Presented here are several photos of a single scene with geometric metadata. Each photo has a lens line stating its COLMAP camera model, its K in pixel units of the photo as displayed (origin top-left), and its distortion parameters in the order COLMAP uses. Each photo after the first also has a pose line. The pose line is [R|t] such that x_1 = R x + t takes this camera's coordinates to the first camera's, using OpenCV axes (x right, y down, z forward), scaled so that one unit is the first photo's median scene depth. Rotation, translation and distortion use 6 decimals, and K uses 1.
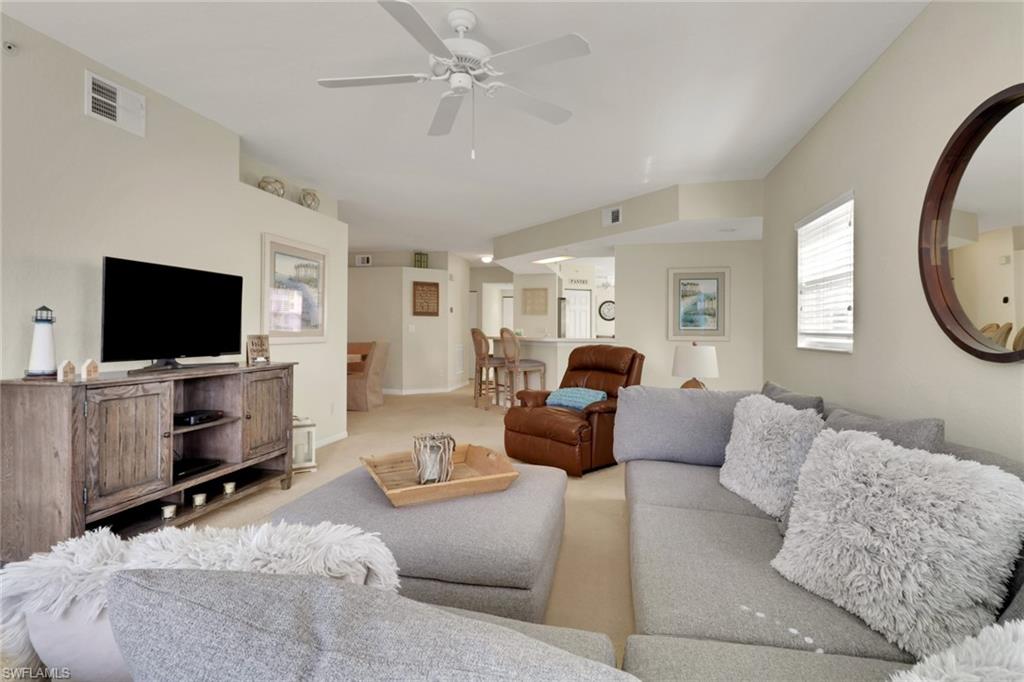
lens RADIAL K [[493.3, 0, 510.9], [0, 493.3, 329.7], [0, 0, 1]] dist [0.001923, -0.001285]
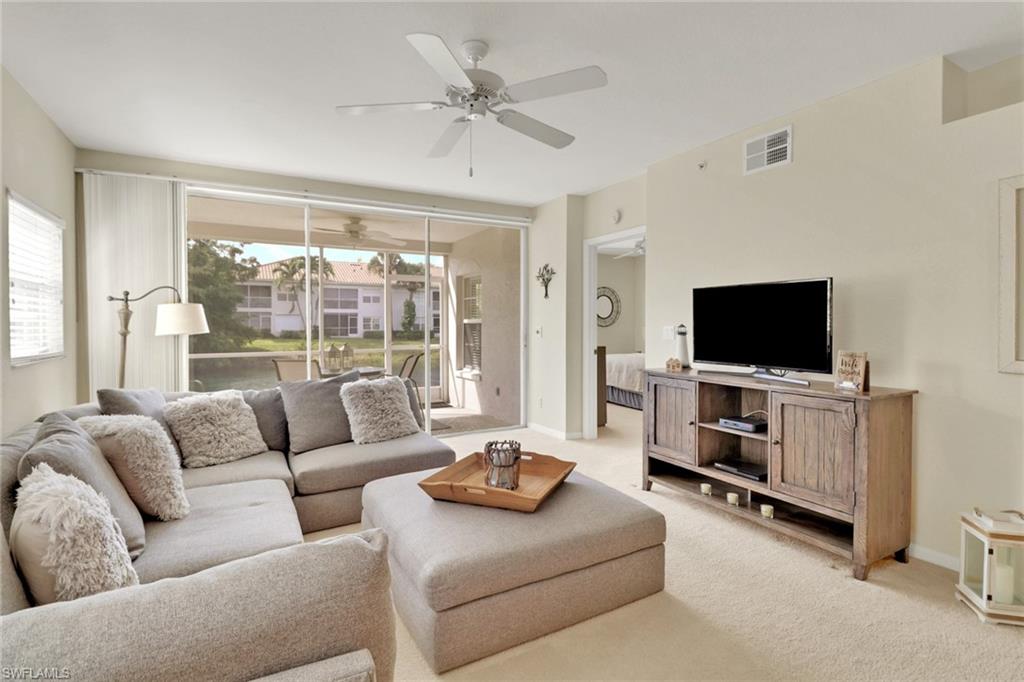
lens RADIAL K [[493.3, 0, 510.9], [0, 493.3, 329.7], [0, 0, 1]] dist [0.001923, -0.001285]
pose [[-0.760032, 0.003418, -0.649877, 0.270921], [-0.000357, 0.999984, 0.005676, -0.019825], [0.649885, 0.004546, -0.760019, 0.921767]]
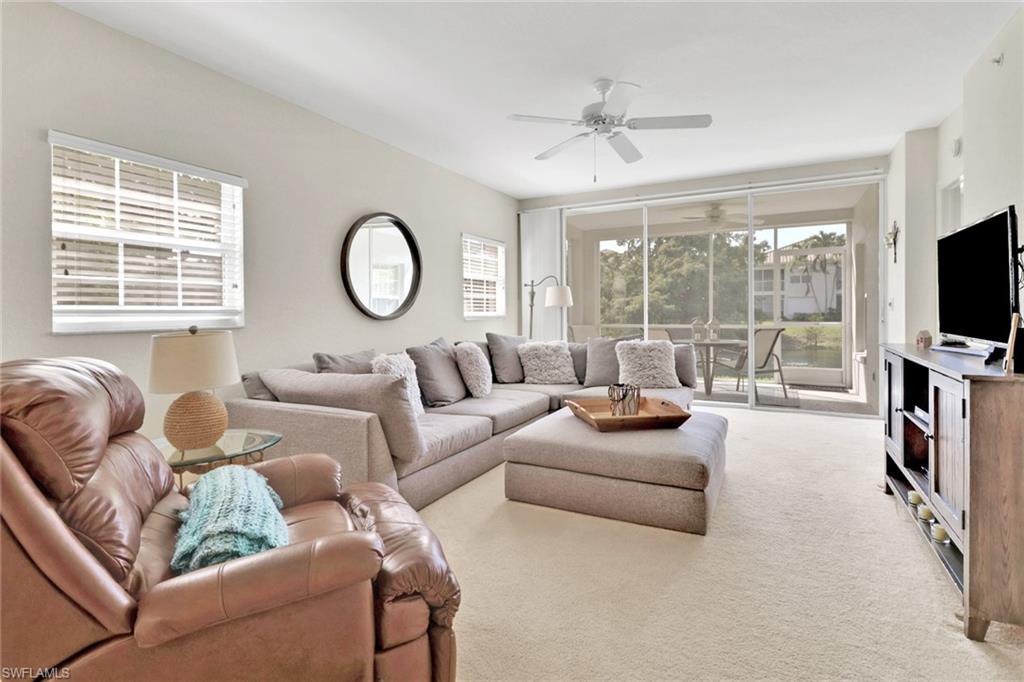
lens RADIAL K [[488.2, 0, 529.6], [0, 488.2, 315.1], [0, 0, 1]] dist [0.002319, 0.000134]
pose [[-0.964562, -0.003763, 0.263829, -0.129433], [-0.001153, 0.999949, 0.010048, 0.004795], [-0.263854, 0.009387, -0.964517, 1.198076]]
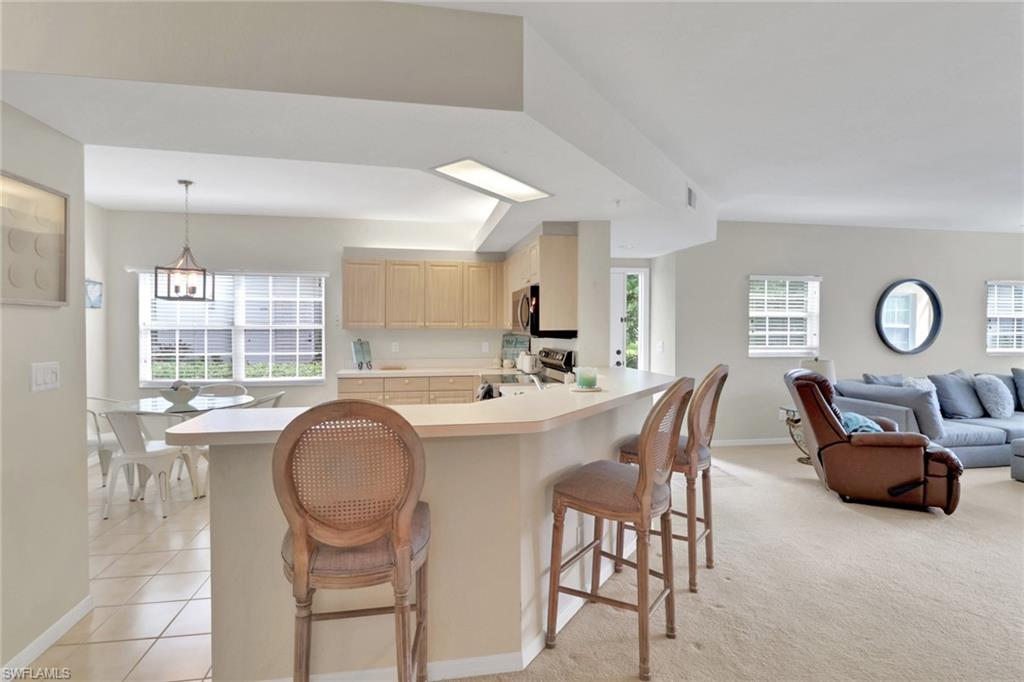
lens RADIAL K [[493.3, 0, 510.9], [0, 493.3, 329.7], [0, 0, 1]] dist [0.001923, -0.001285]
pose [[-0.369213, -0.013336, 0.929249, -0.457939], [-0.007387, 0.999908, 0.011415, -0.048814], [-0.929315, -0.002650, -0.369277, 1.855183]]
